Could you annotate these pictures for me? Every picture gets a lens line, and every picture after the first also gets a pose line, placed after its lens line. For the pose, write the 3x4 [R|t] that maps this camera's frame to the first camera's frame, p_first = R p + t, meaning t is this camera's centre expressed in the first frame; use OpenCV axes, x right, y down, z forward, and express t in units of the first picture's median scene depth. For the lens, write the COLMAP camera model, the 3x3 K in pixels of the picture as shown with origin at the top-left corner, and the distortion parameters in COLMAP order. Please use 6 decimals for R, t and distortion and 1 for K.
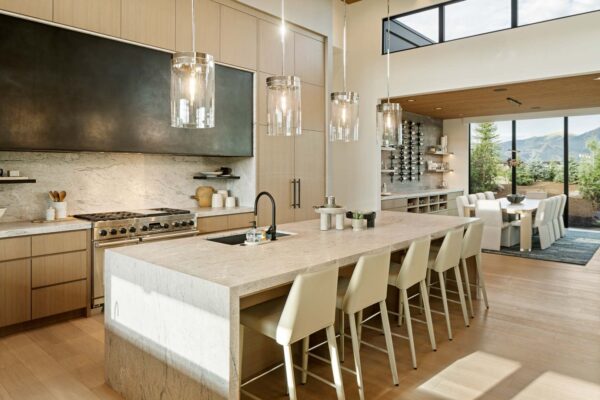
lens RADIAL K [[416.8, 0, 295.8], [0, 416.8, 196.7], [0, 0, 1]] dist [-0.009998, 0.002272]
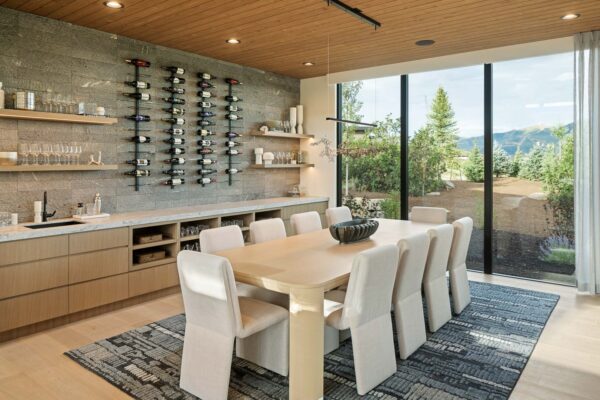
lens RADIAL K [[416.8, 0, 300.4], [0, 416.8, 201.7], [0, 0, 1]] dist [-0.009998, 0.002272]
pose [[0.998919, -0.004775, 0.046241, 0.352085], [0.003439, 0.999575, 0.028938, -0.030412], [-0.046360, -0.028748, 0.998511, 0.436107]]
